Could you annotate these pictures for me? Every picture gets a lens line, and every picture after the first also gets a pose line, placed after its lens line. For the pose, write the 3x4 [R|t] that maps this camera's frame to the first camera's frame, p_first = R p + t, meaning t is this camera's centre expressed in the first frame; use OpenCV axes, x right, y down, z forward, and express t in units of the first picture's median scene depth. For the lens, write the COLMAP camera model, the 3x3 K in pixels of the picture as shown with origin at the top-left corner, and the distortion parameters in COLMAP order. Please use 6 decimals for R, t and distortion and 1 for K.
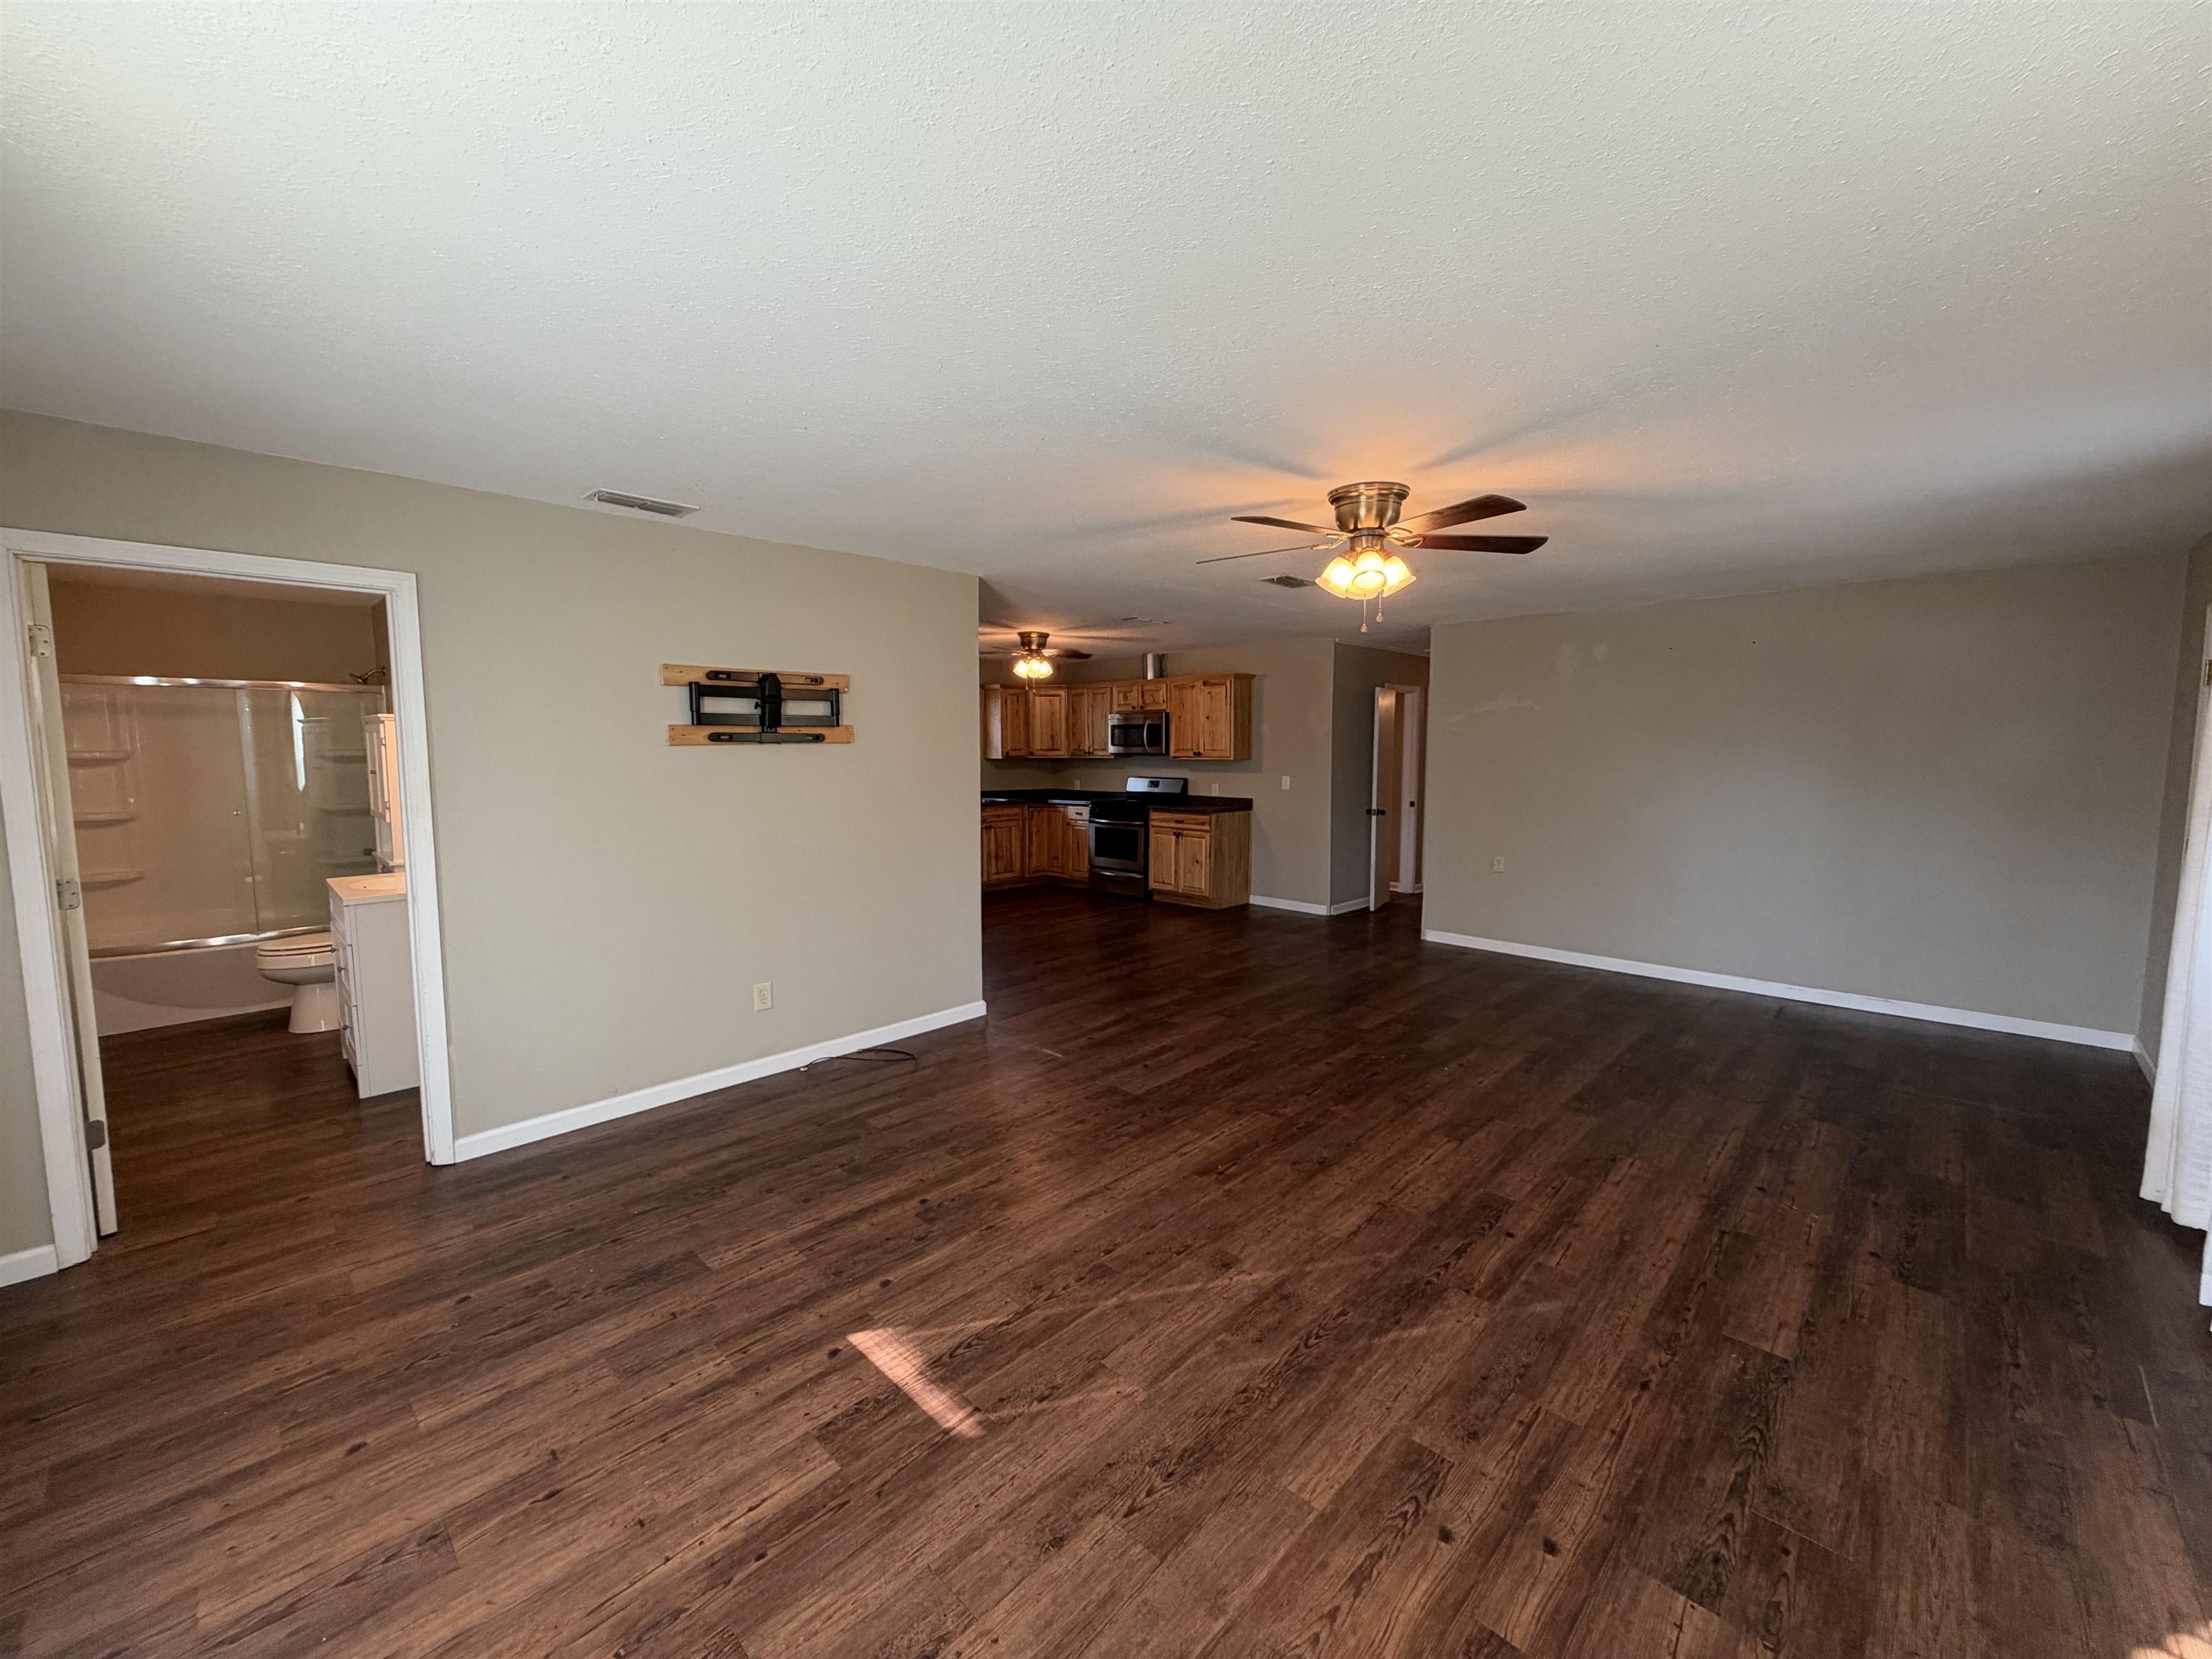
lens RADIAL K [[871.6, 0, 1106.0], [0, 871.6, 829.5], [0, 0, 1]] dist [0.002152, 0.000143]
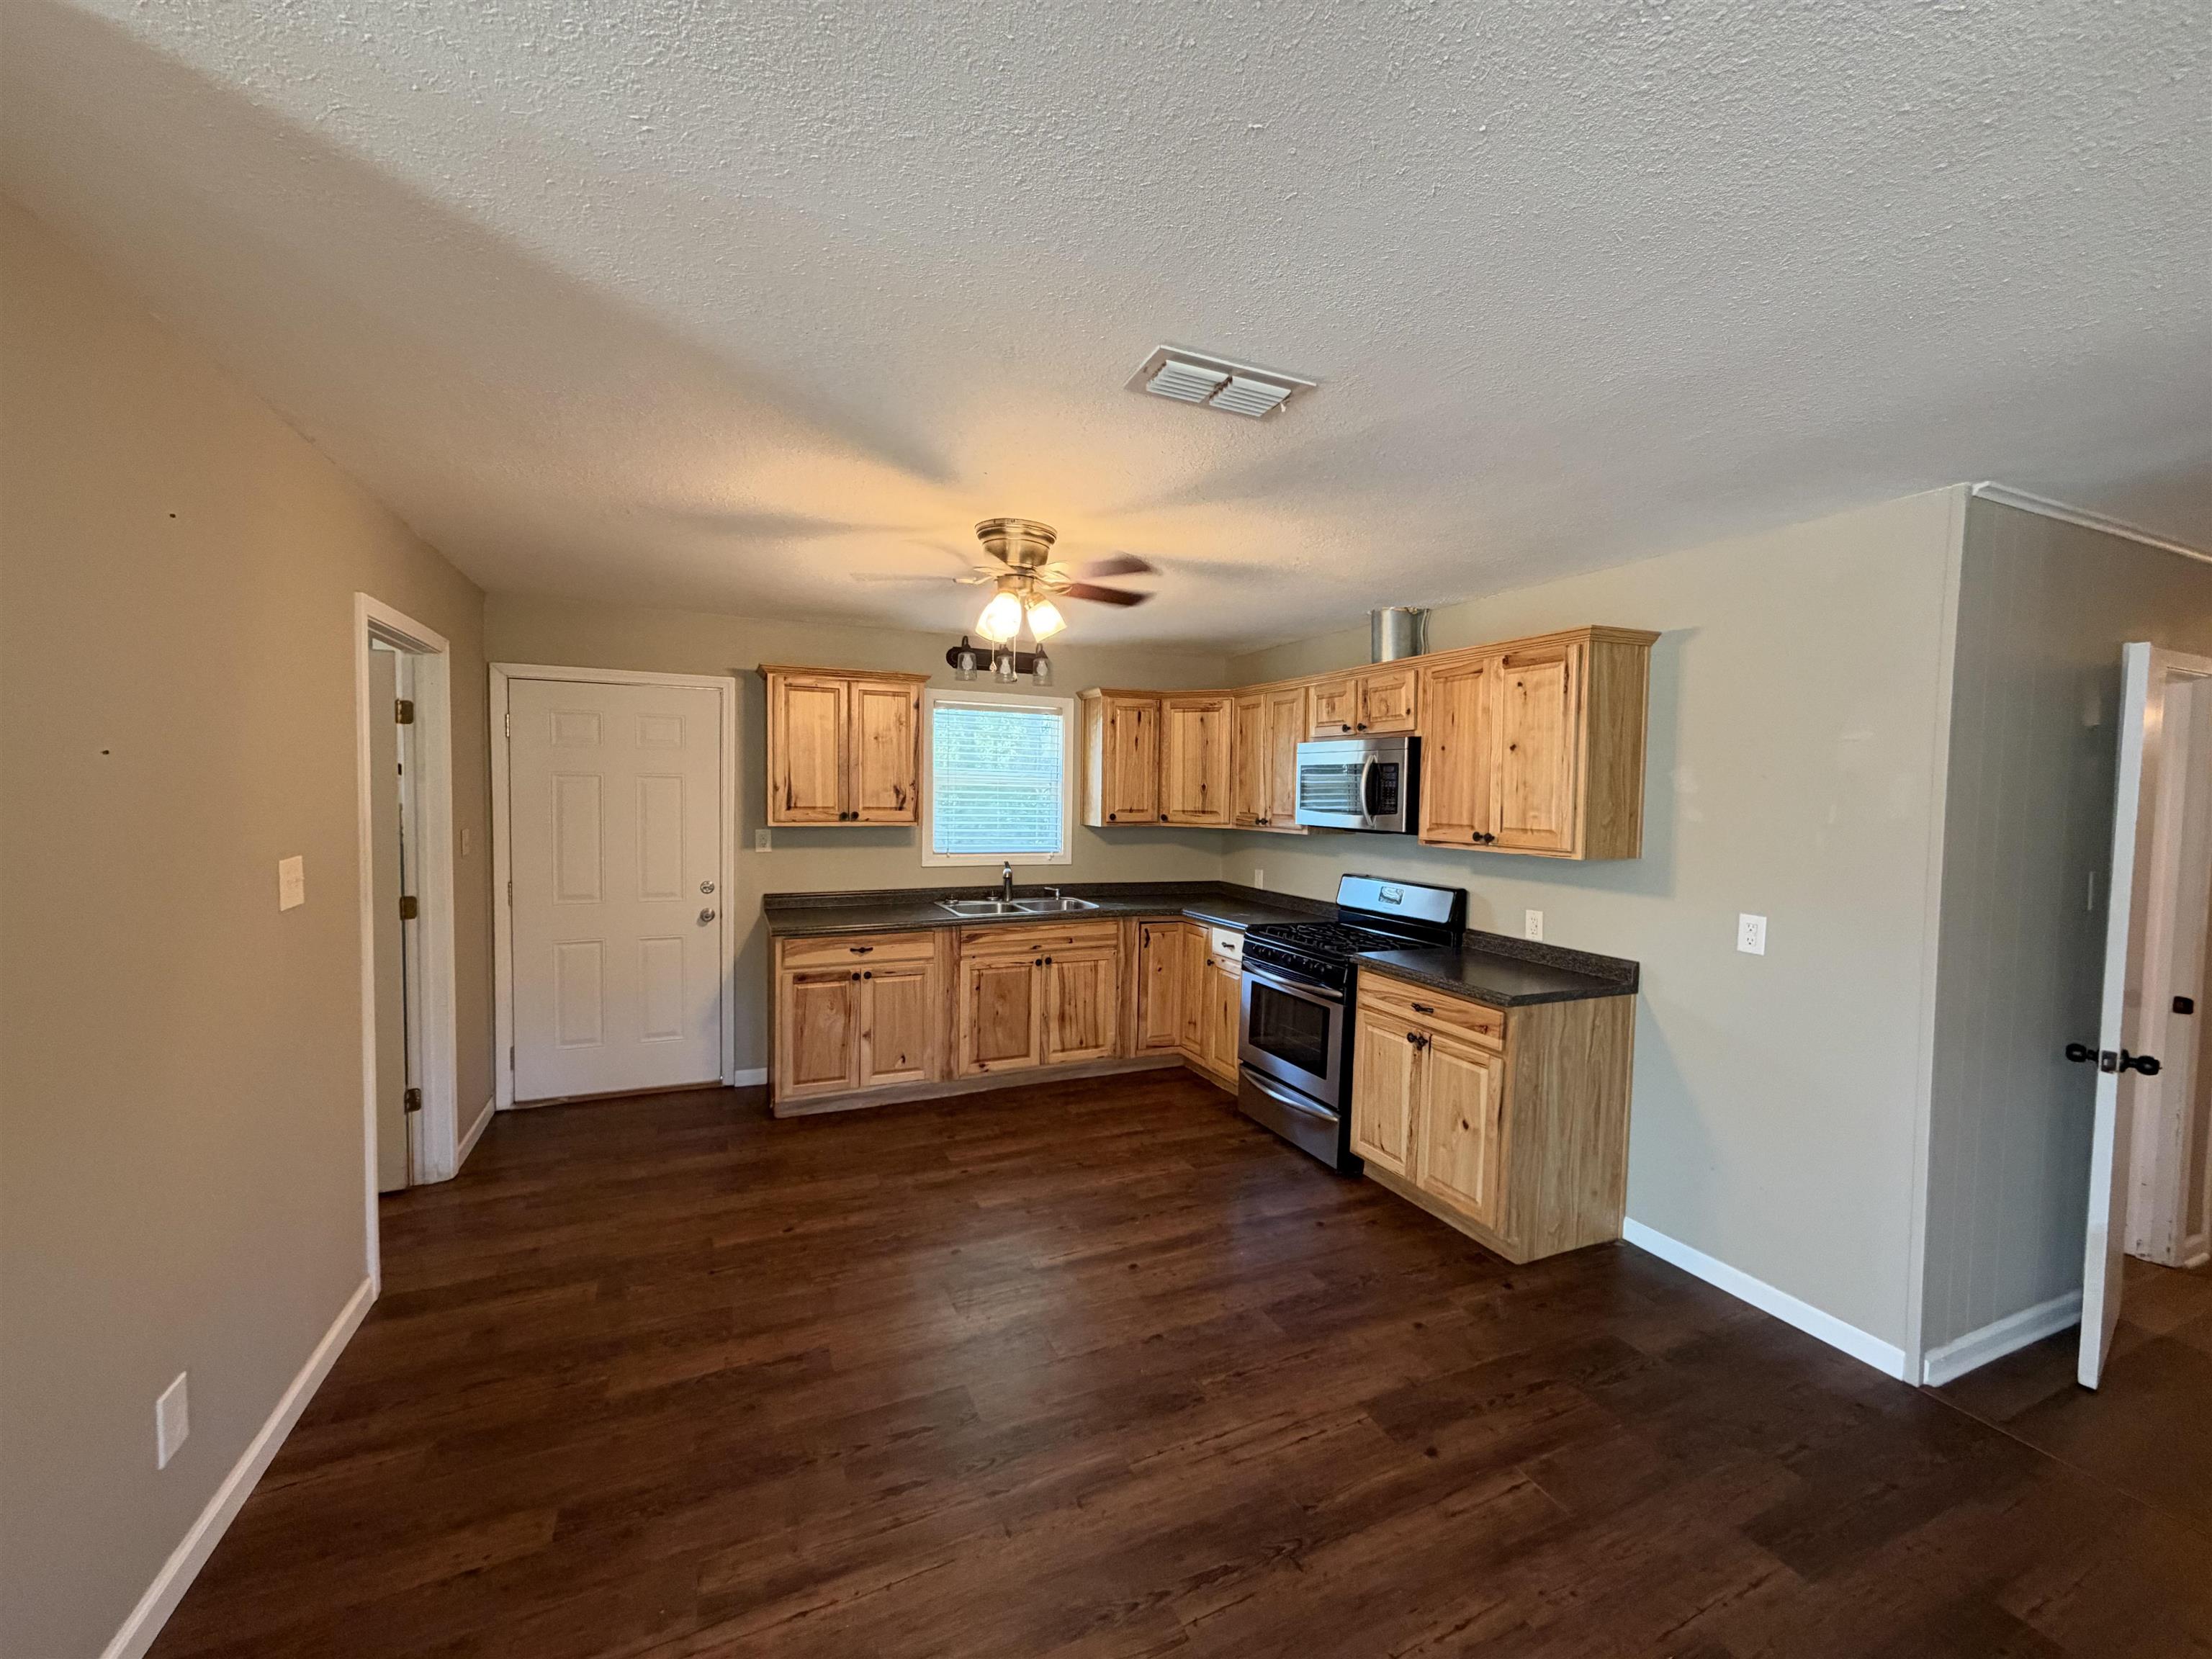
lens RADIAL K [[871.6, 0, 1106.0], [0, 871.6, 829.5], [0, 0, 1]] dist [0.002152, 0.000143]
pose [[0.924729, 0.033187, -0.379176, 0.095002], [-0.051576, 0.997929, -0.038442, -0.065370], [0.377115, 0.055105, 0.924526, 0.555813]]
